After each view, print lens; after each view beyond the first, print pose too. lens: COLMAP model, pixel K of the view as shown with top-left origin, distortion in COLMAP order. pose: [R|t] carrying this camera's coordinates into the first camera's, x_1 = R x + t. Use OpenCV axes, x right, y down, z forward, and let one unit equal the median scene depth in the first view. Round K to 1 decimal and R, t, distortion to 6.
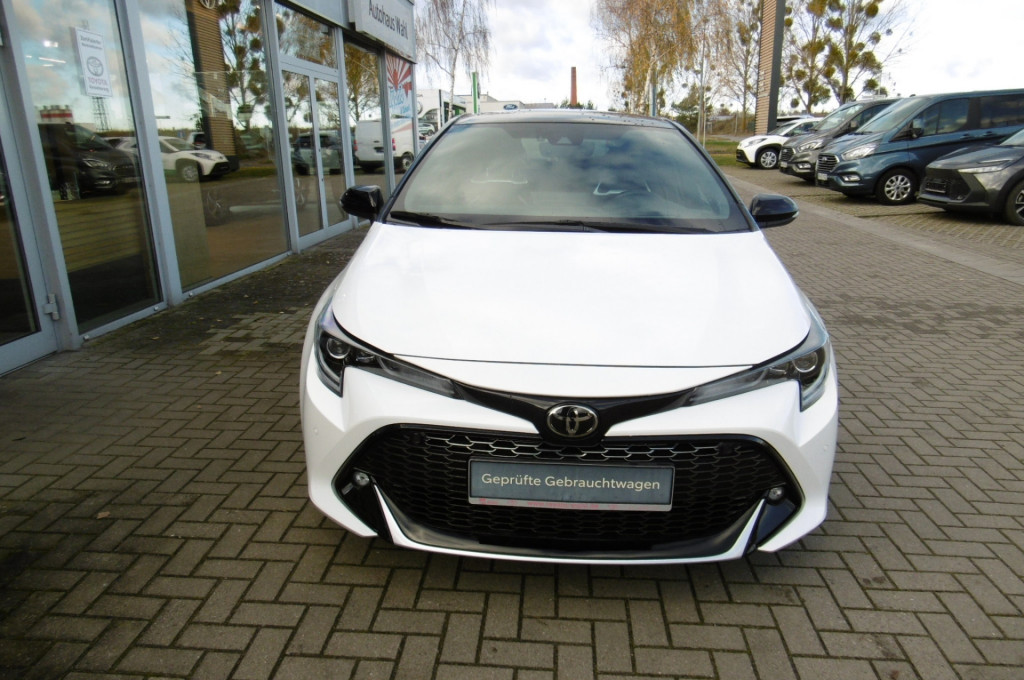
lens RADIAL K [[730.3, 0, 512.0], [0, 730.3, 340.0], [0, 0, 1]] dist [-0.038068, 0.049889]
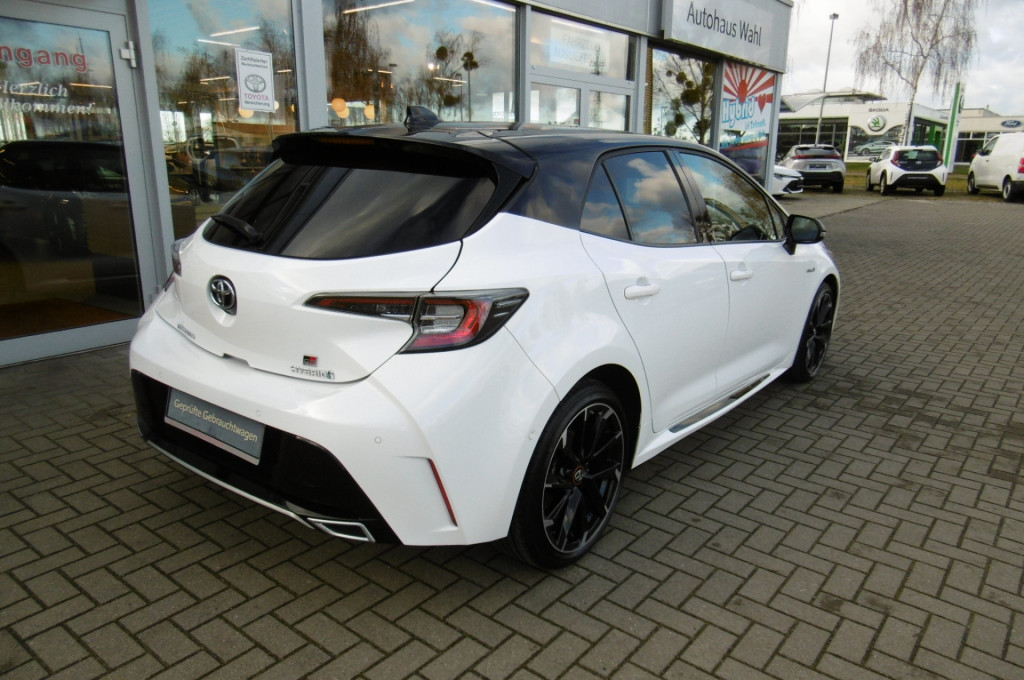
lens RADIAL K [[722.6, 0, 512.0], [0, 722.6, 340.0], [0, 0, 1]] dist [-0.003517, -0.005933]
pose [[0.818832, 0.165955, -0.549520, 0.136037], [-0.175542, 0.983830, 0.035545, -0.033834], [0.546534, 0.067358, 0.834724, 0.108261]]
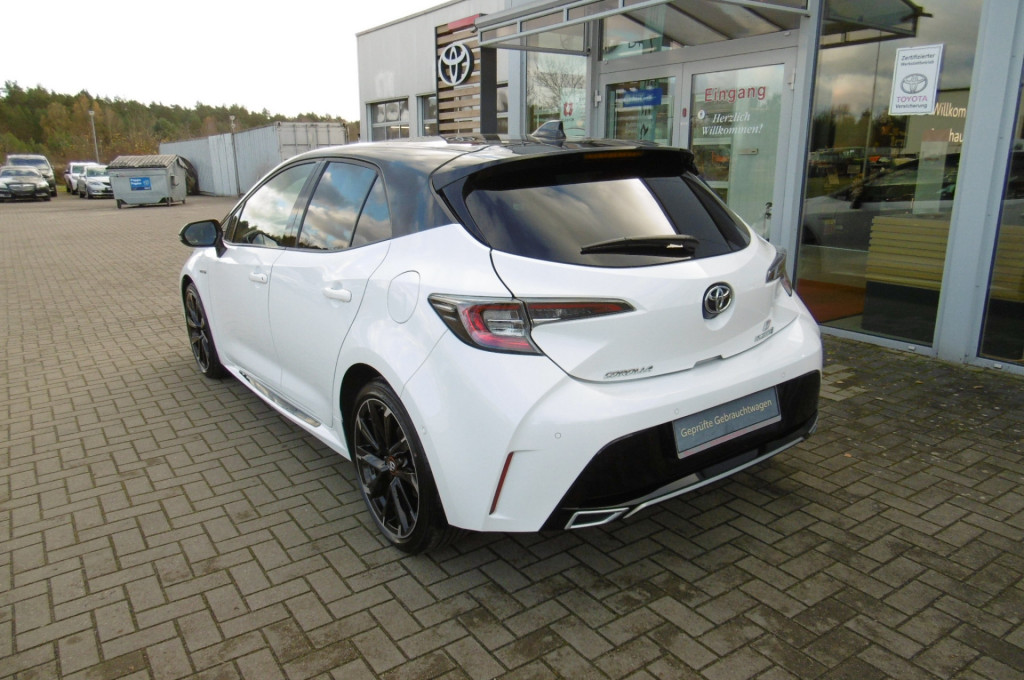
lens RADIAL K [[730.3, 0, 512.0], [0, 730.3, 340.0], [0, 0, 1]] dist [-0.038068, 0.049889]
pose [[-0.780379, 0.164935, -0.603163, 0.160418], [-0.157410, 0.881708, 0.444762, -0.140101], [0.605170, 0.442027, -0.662104, 0.487671]]
